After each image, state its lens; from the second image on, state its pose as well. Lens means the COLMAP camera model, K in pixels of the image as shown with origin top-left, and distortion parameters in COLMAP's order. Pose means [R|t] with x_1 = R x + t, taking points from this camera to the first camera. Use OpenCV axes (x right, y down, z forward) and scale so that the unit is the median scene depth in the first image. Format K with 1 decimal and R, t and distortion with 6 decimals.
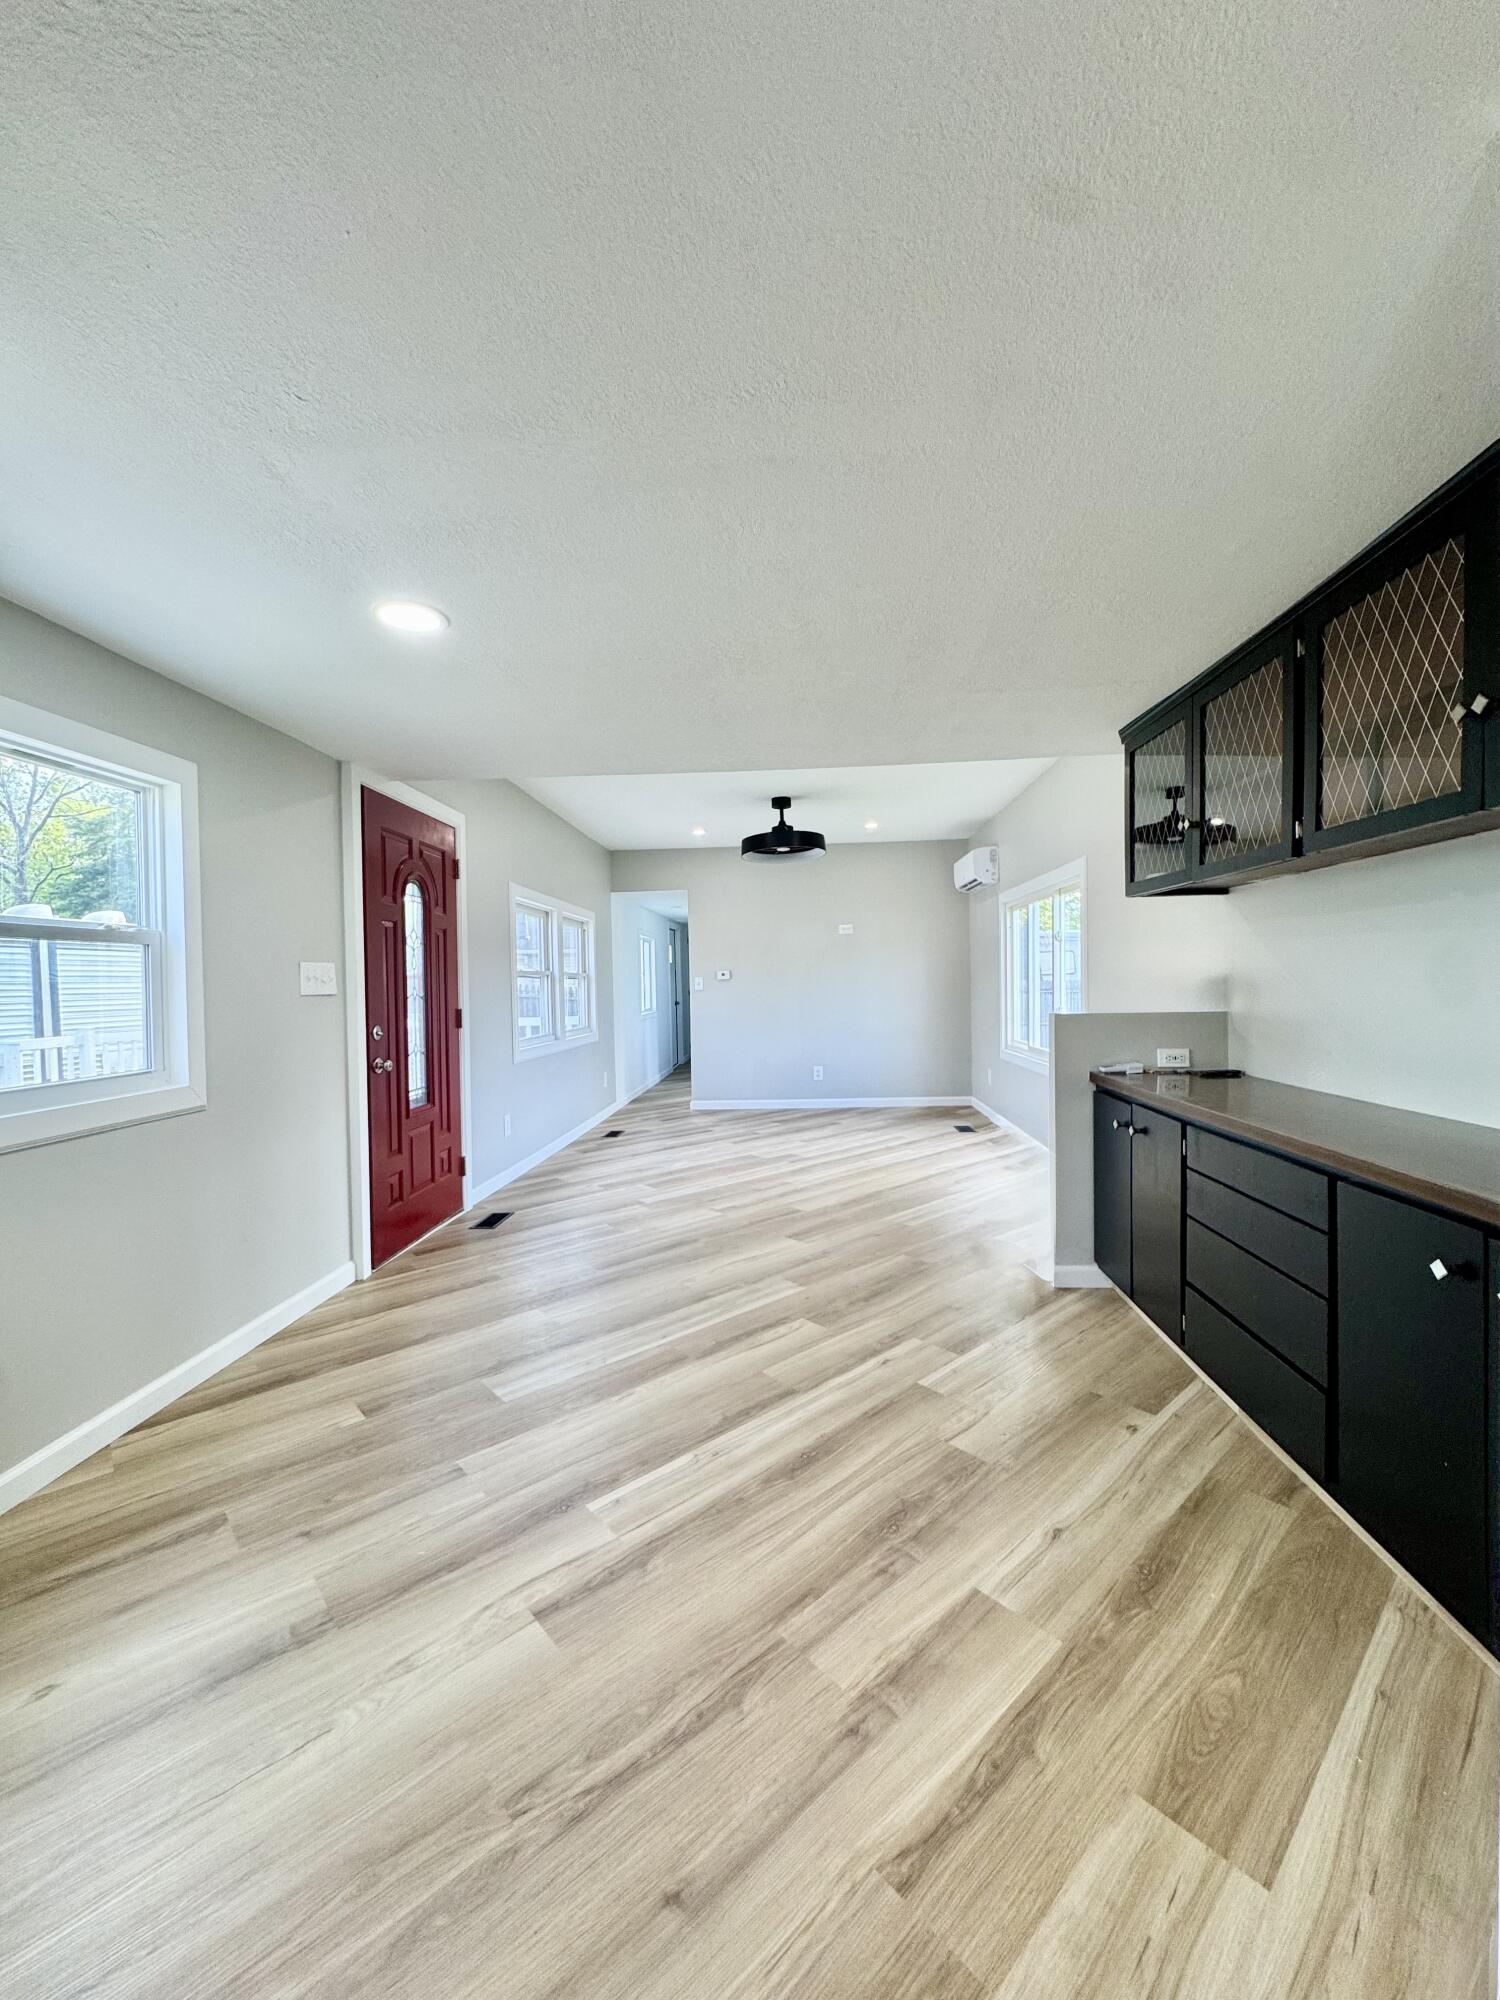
lens RADIAL K [[796.7, 0, 749.1], [0, 796.7, 990.0], [0, 0, 1]] dist [-0.005239, 0.000556]
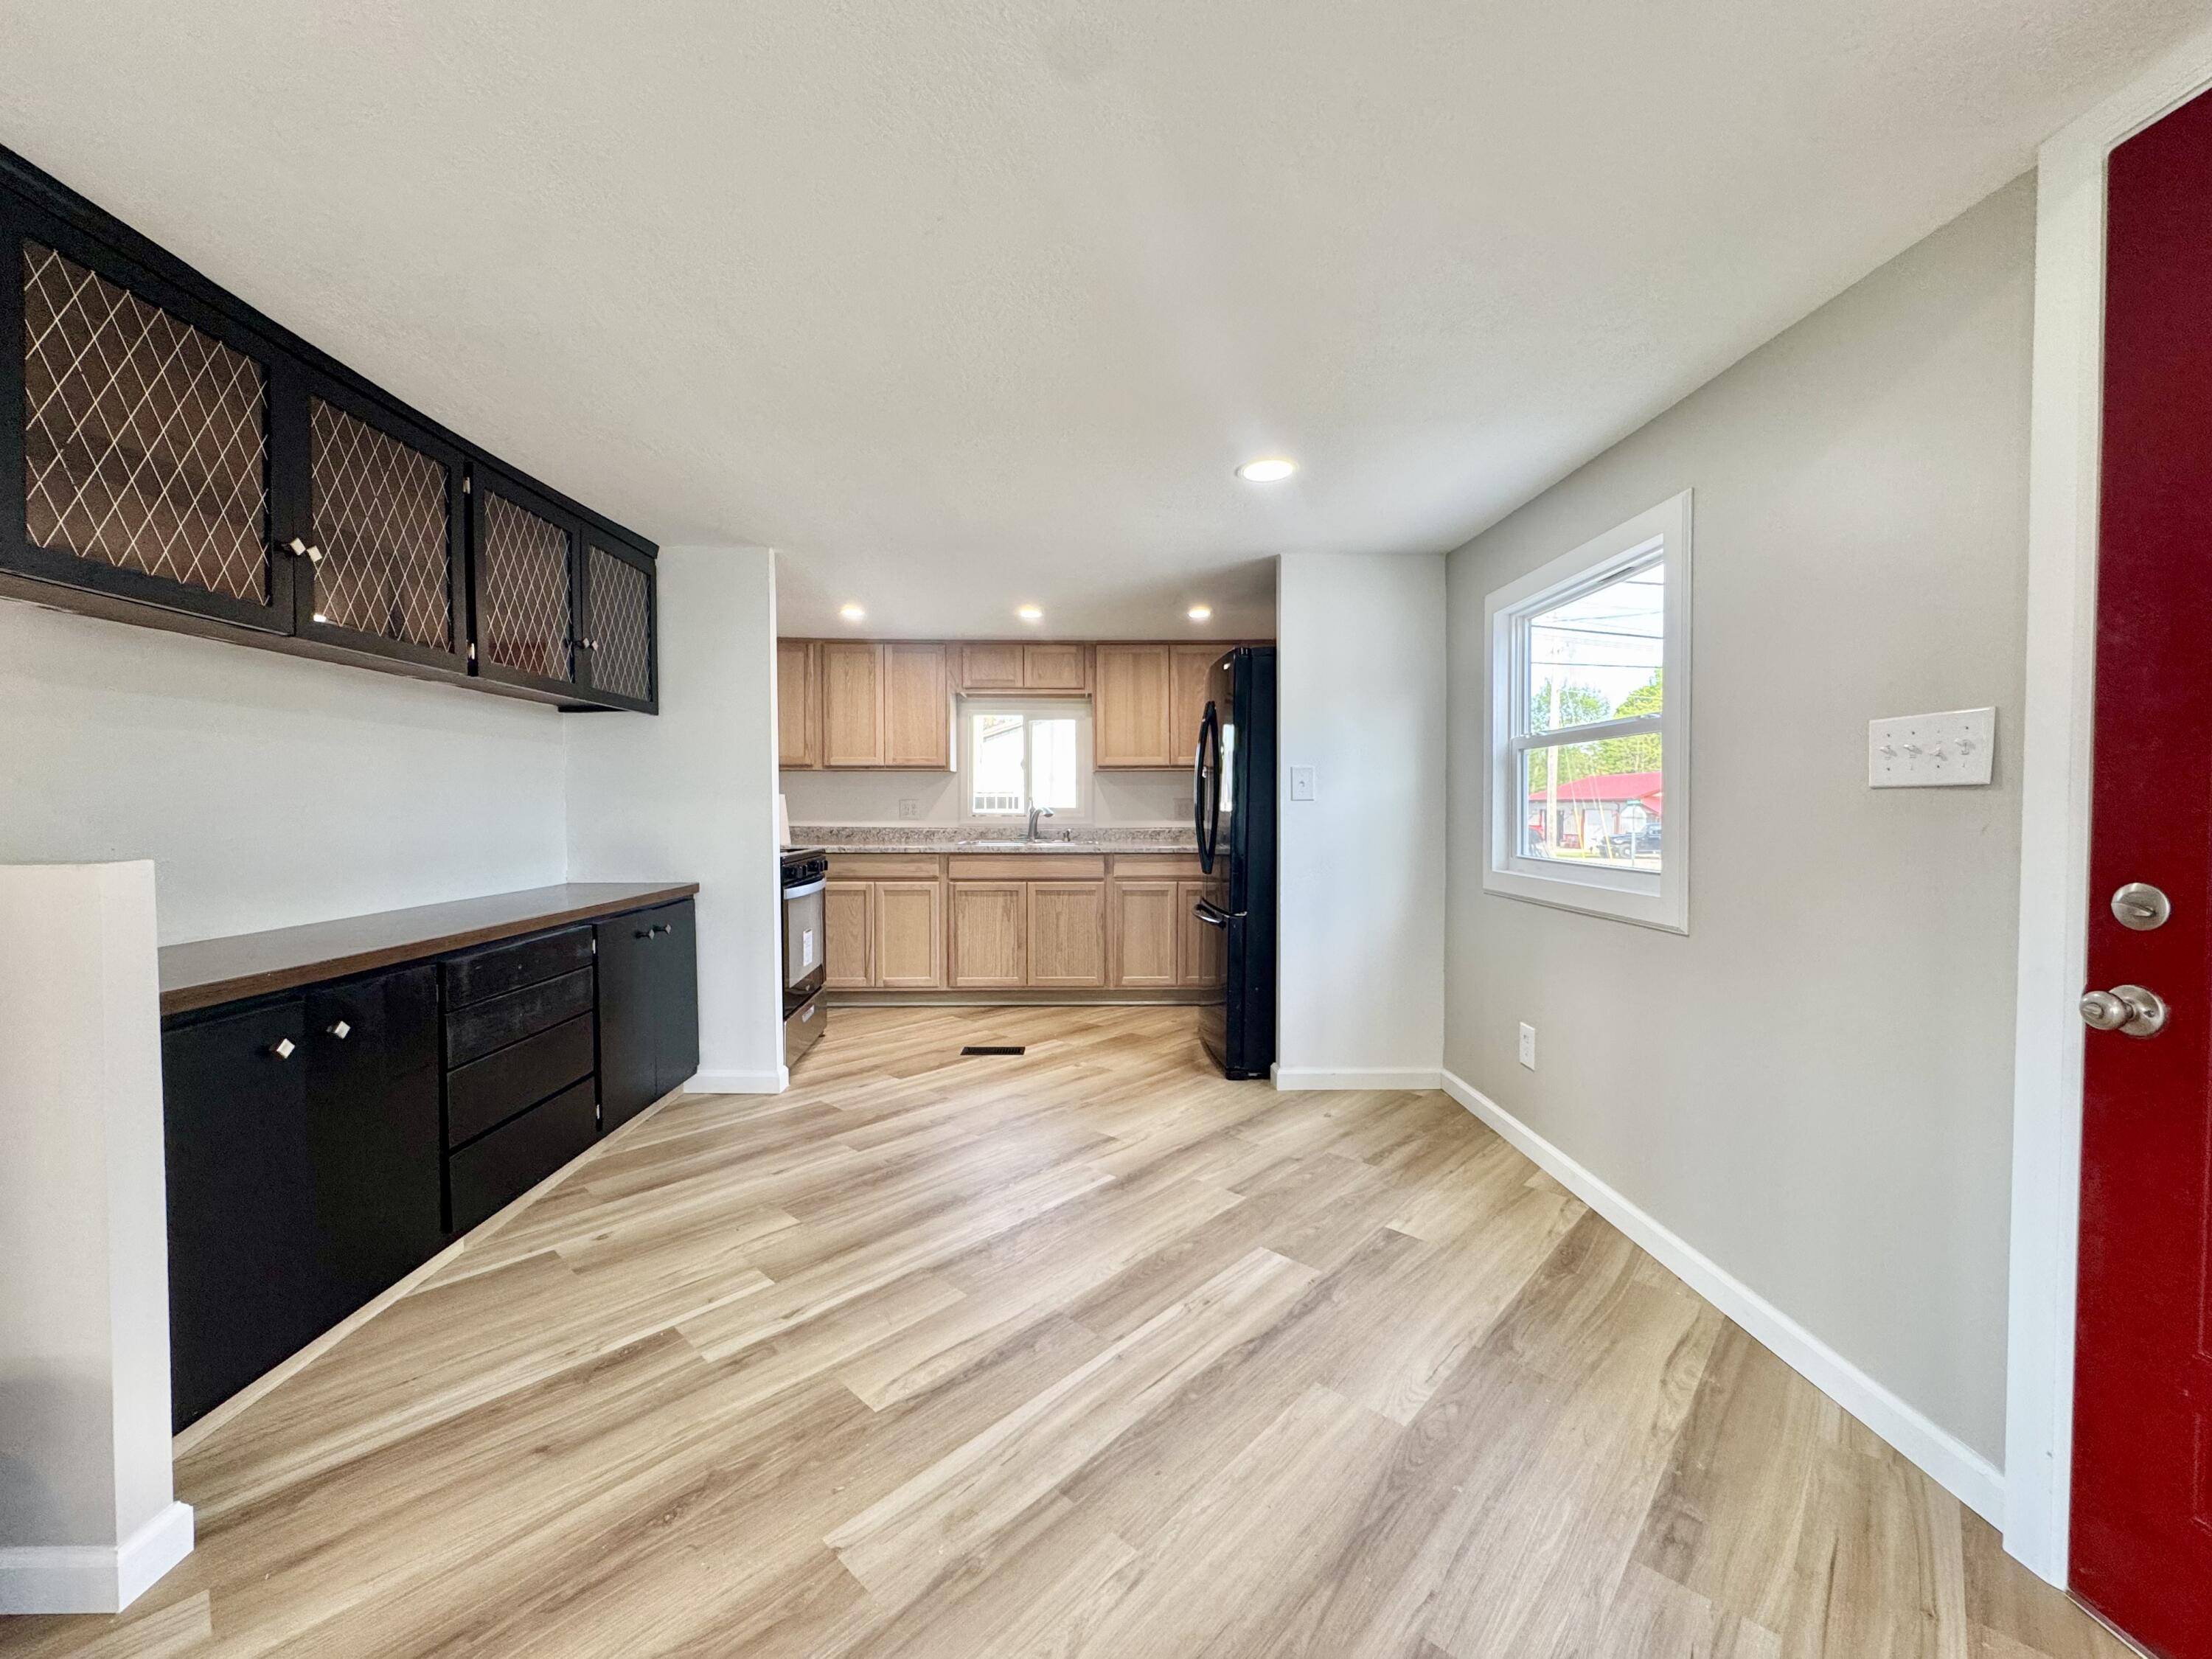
lens RADIAL K [[881.1, 0, 1106.6], [0, 881.1, 826.0], [0, 0, 1]] dist [-0.005239, 0.000556]
pose [[-0.995041, 0.018541, -0.097720, -0.041654], [0.015095, 0.999242, 0.035886, 0.005071], [0.098311, 0.034233, -0.994567, 1.800888]]
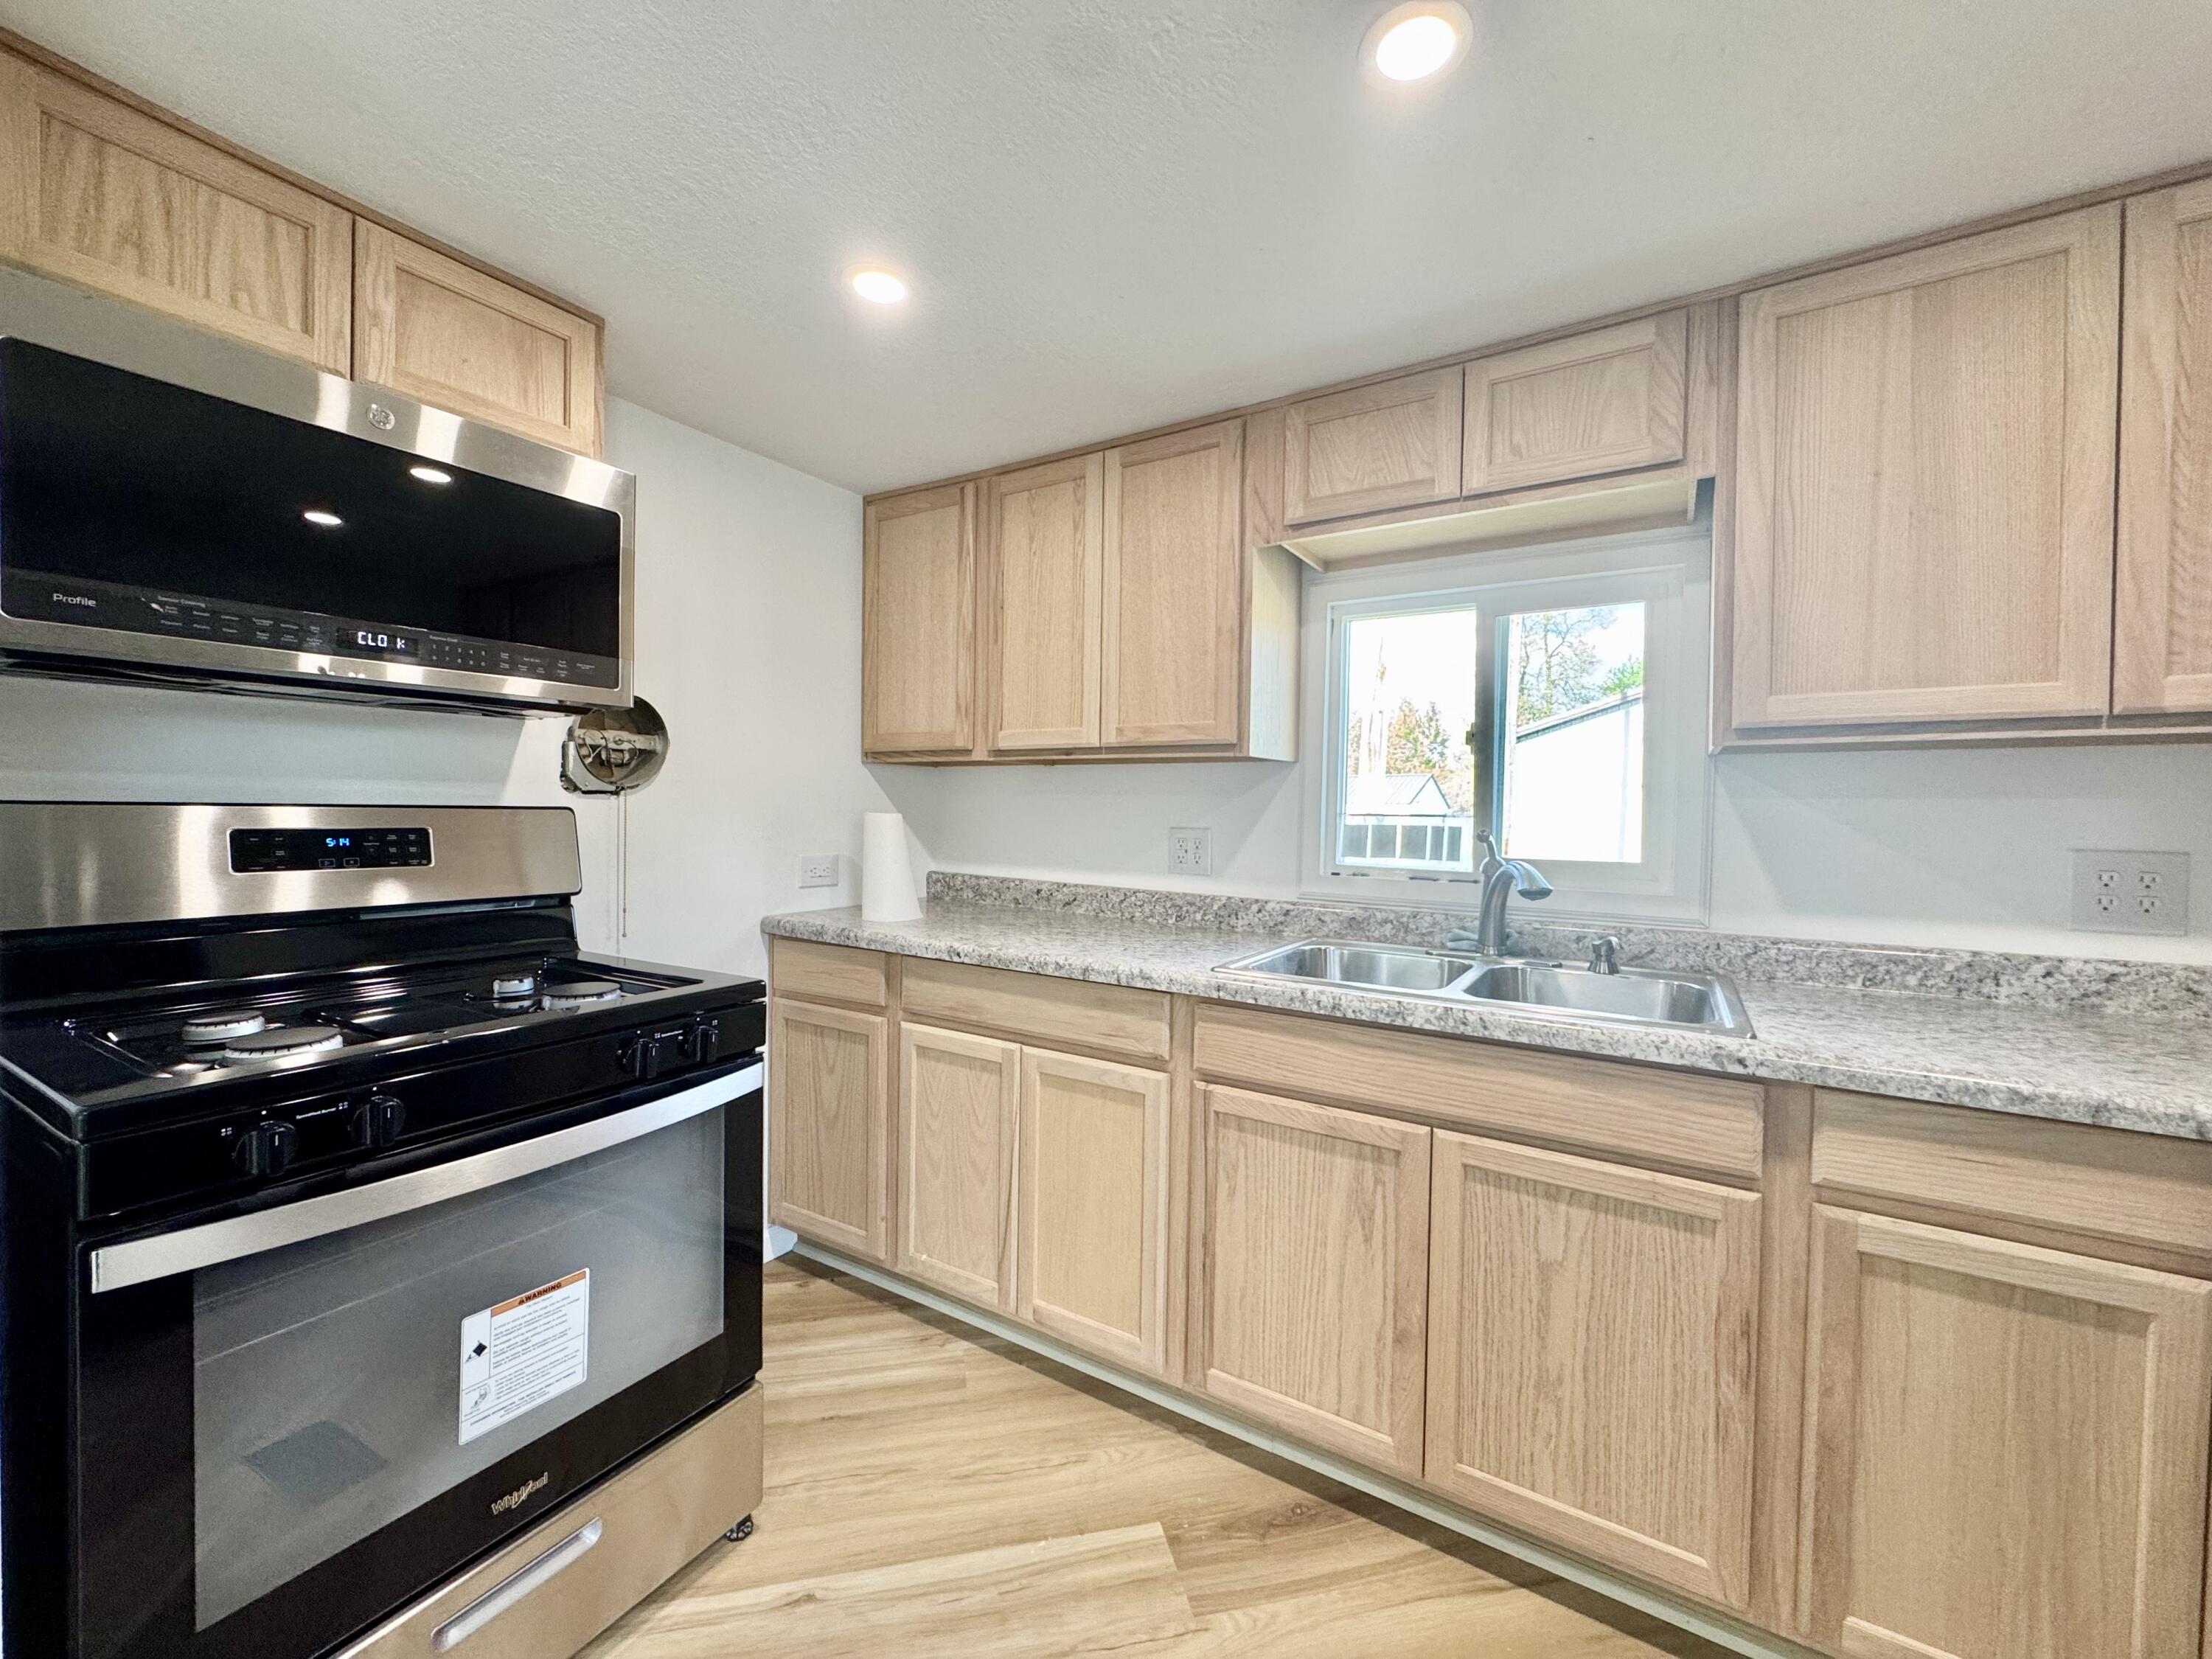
lens RADIAL K [[881.1, 0, 1103.1], [0, 881.1, 825.7], [0, 0, 1]] dist [-0.005239, 0.000556]
pose [[-0.876767, -0.007089, 0.480864, -0.142411], [0.002858, 0.999797, 0.019950, -0.011476], [-0.480908, 0.018866, -0.876568, 0.411697]]
